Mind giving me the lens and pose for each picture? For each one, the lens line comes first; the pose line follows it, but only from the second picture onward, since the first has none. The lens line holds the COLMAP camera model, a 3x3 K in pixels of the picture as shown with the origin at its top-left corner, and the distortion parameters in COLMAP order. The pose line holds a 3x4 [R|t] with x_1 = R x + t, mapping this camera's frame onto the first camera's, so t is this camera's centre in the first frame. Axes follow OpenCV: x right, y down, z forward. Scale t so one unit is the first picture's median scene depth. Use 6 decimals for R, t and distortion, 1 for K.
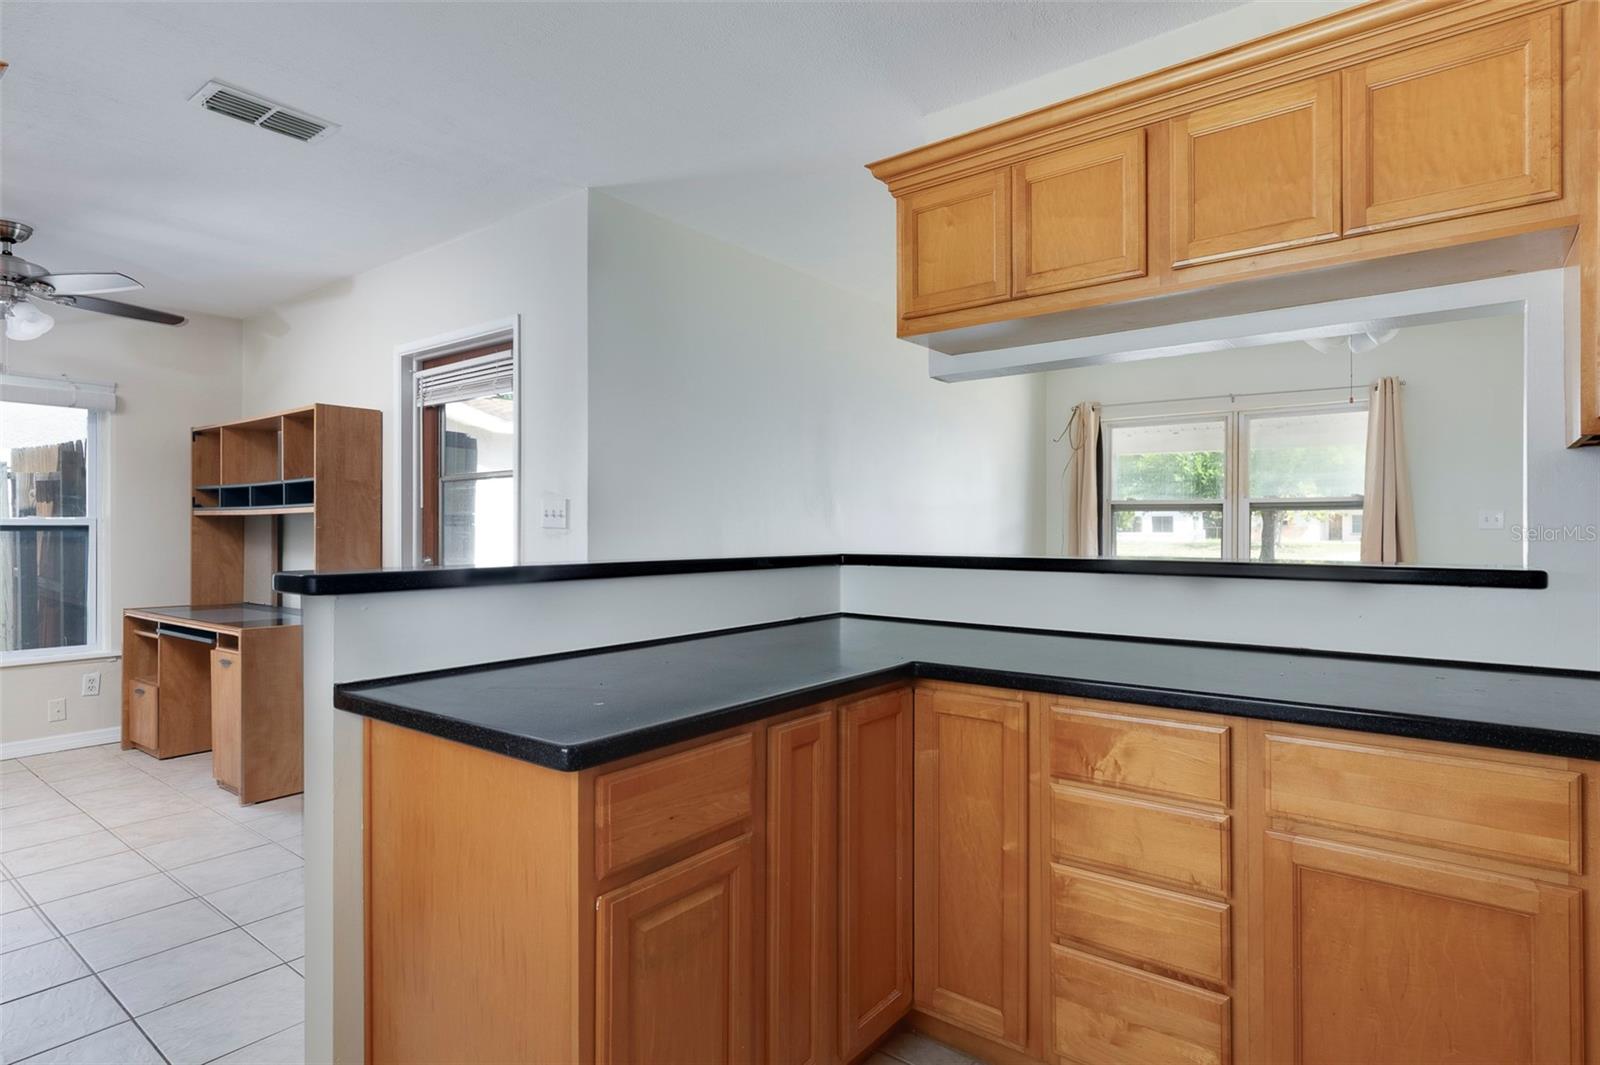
lens RADIAL K [[859.0, 0, 800.0], [0, 859.0, 532.5], [0, 0, 1]] dist [0.000951, -0.001783]
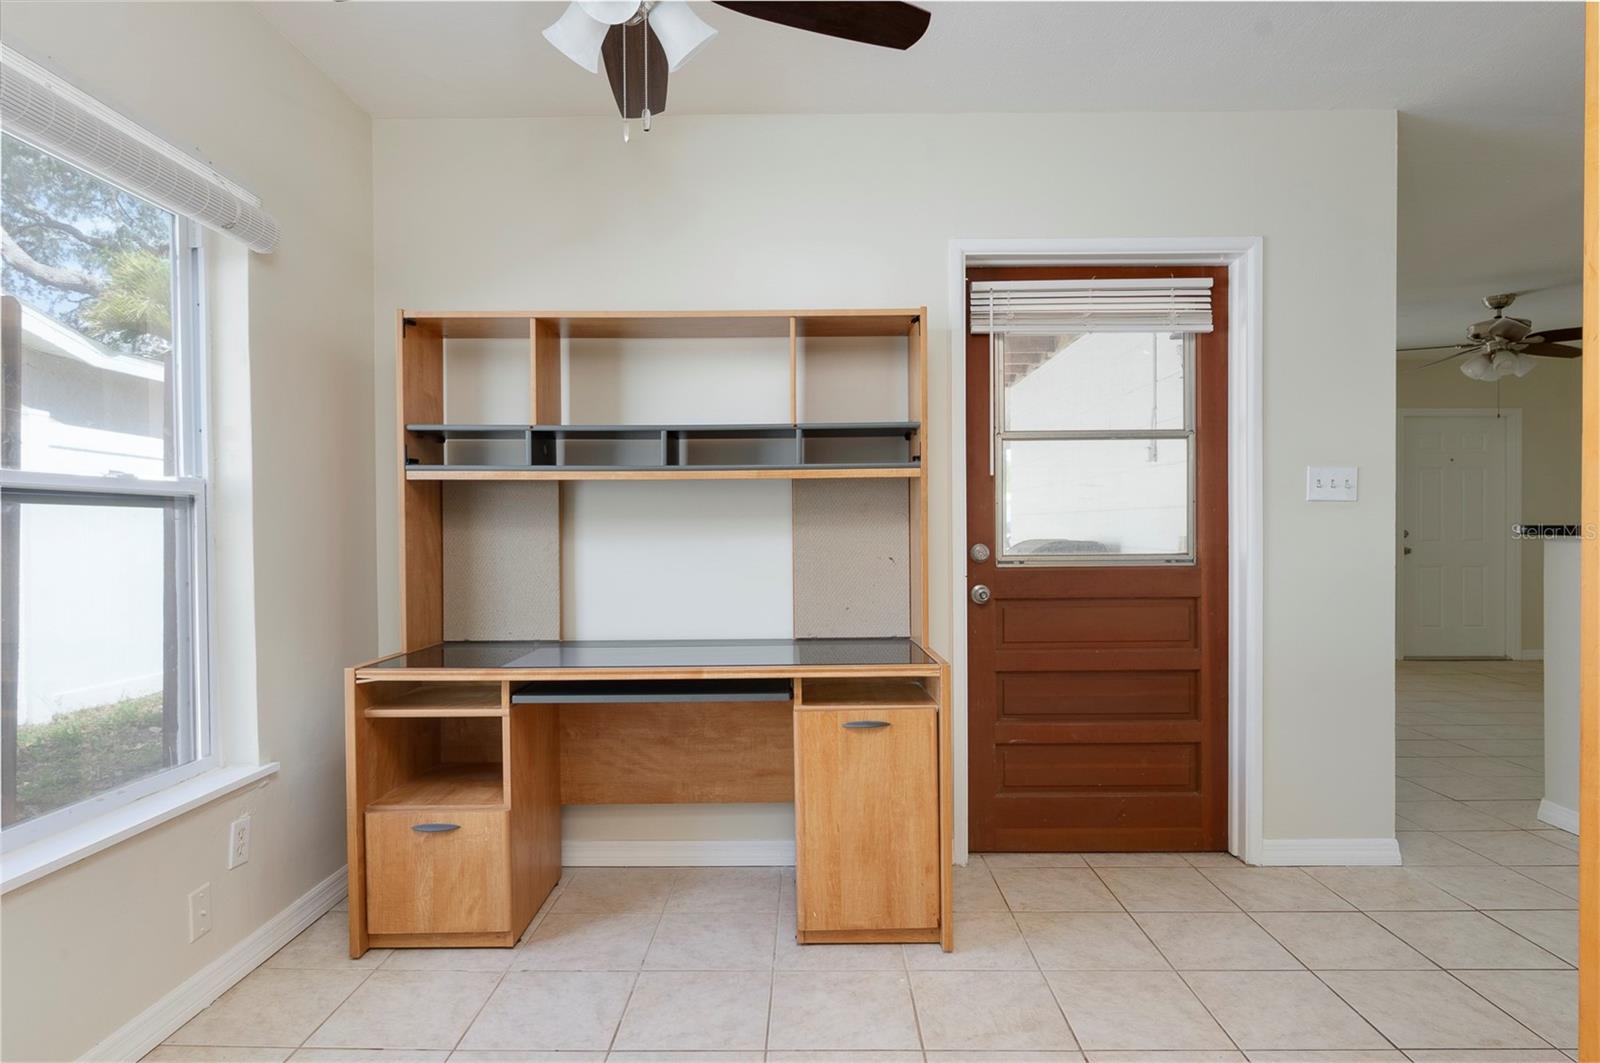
lens RADIAL K [[897.8, 0, 796.5], [0, 897.8, 545.1], [0, 0, 1]] dist [0.001186, -0.000029]
pose [[0.794305, -0.015406, 0.607323, -0.934176], [0.007739, 0.999854, 0.015242, 0.014926], [-0.607469, -0.007407, 0.794309, 0.466542]]
